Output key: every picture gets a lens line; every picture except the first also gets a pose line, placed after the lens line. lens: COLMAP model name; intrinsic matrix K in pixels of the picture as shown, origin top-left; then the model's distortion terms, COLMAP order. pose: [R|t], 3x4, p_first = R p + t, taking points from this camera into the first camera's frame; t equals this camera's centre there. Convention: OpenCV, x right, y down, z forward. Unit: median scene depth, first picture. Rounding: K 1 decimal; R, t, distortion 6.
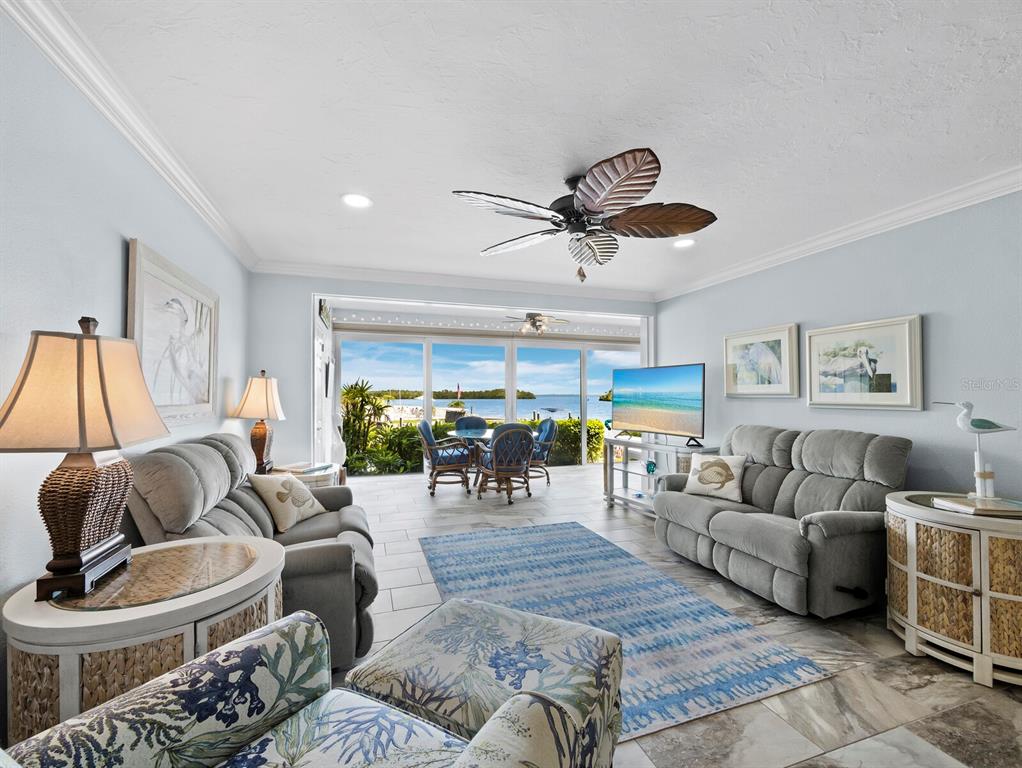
lens RADIAL K [[429.9, 0, 507.5], [0, 429.9, 384.3], [0, 0, 1]] dist [0.000178, -0.000026]
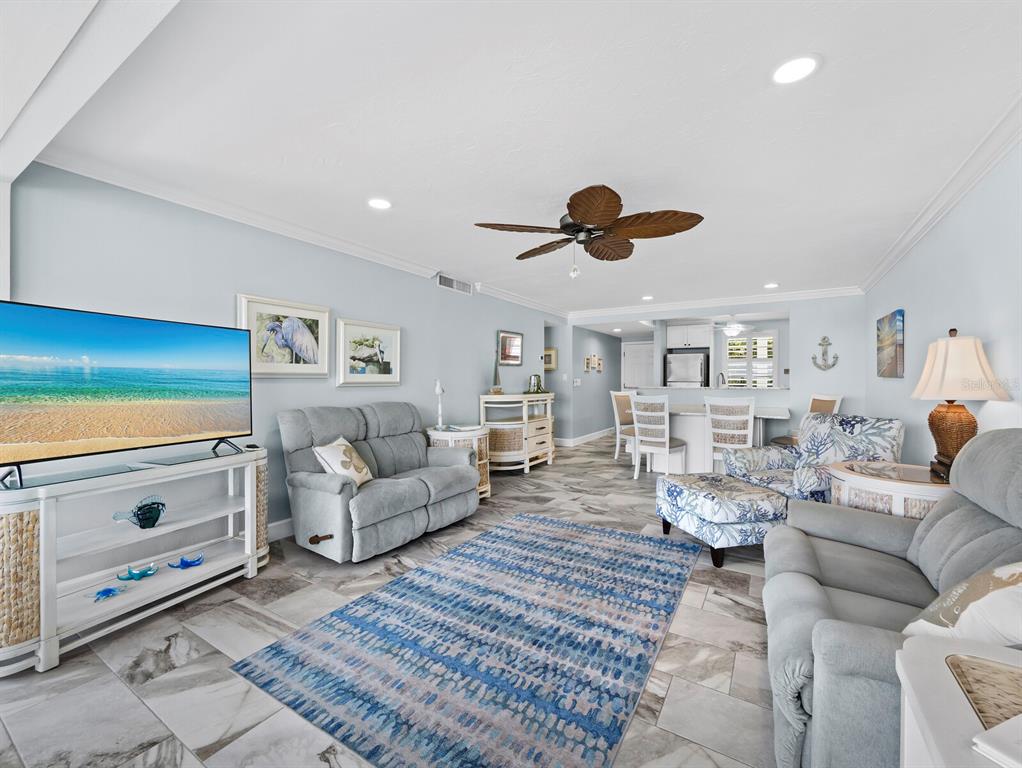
lens RADIAL K [[429.9, 0, 516.5], [0, 429.9, 375.3], [0, 0, 1]] dist [0.000178, -0.000026]
pose [[-0.649100, 0.007046, 0.760670, -0.430106], [-0.018682, 0.999508, -0.025200, 0.041215], [-0.760473, -0.030568, -0.648649, 1.294295]]
